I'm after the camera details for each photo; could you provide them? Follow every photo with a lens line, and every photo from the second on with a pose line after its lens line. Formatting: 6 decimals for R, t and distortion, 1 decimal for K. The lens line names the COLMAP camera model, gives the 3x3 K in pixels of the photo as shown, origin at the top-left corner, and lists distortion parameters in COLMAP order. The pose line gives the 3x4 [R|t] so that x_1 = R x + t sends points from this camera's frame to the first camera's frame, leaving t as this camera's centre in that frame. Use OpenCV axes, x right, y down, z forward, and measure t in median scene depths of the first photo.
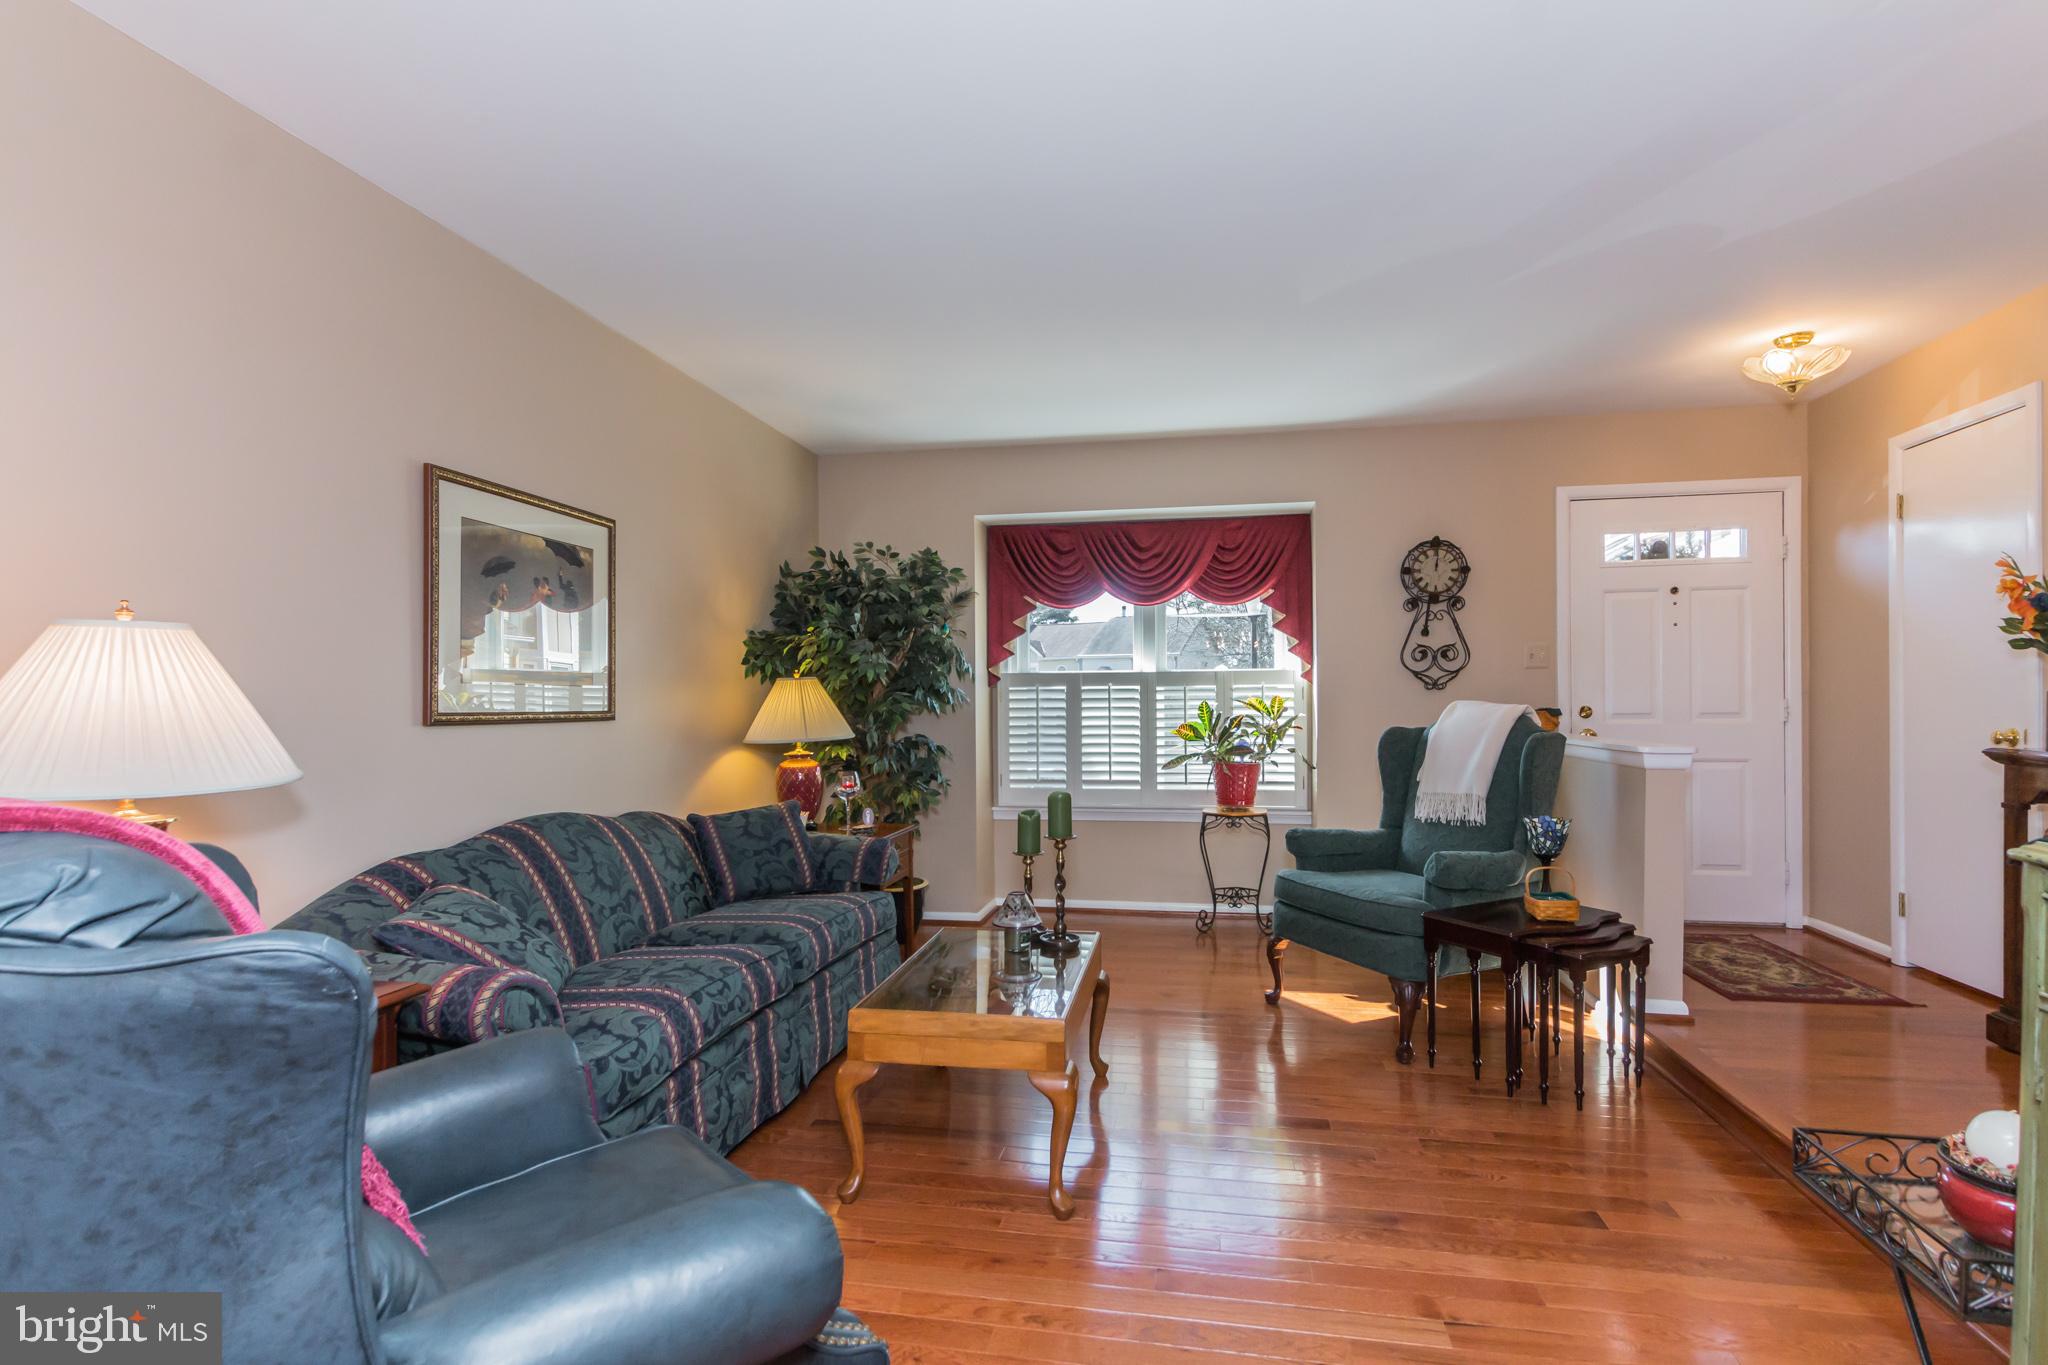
lens RADIAL K [[958.7, 0, 1019.1], [0, 958.7, 704.1], [0, 0, 1]] dist [0.000946, 0.000014]
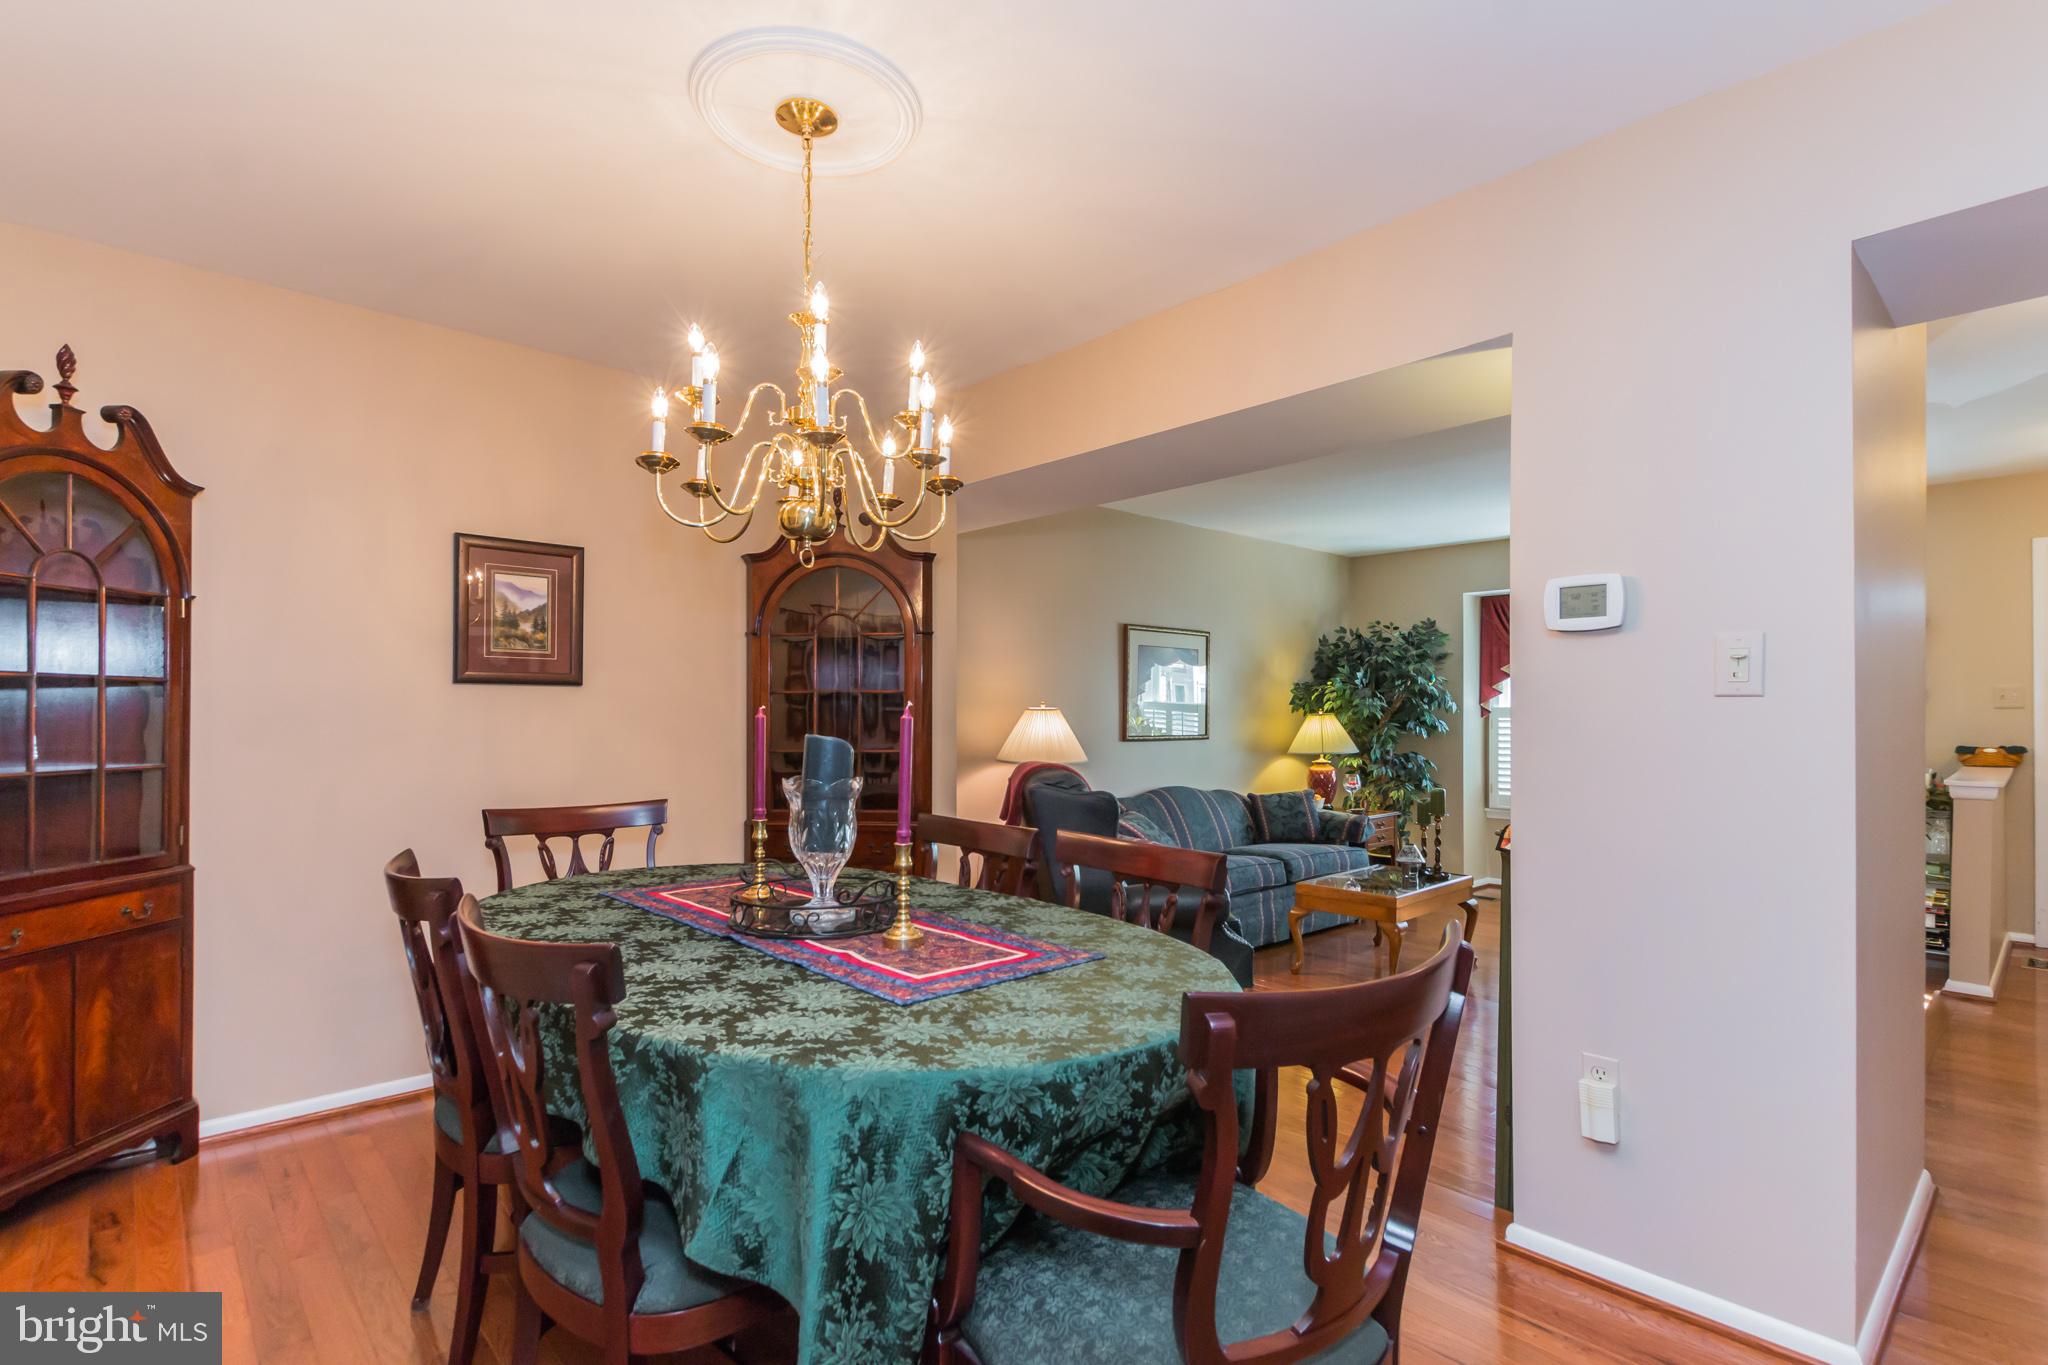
lens RADIAL K [[958.7, 0, 1027.9], [0, 958.7, 696.5], [0, 0, 1]] dist [0.000946, 0.000014]
pose [[0.799020, -0.002146, -0.601301, 0.333128], [-0.006014, 0.999915, -0.011560, -0.034251], [0.601275, 0.012853, 0.798939, -0.559689]]
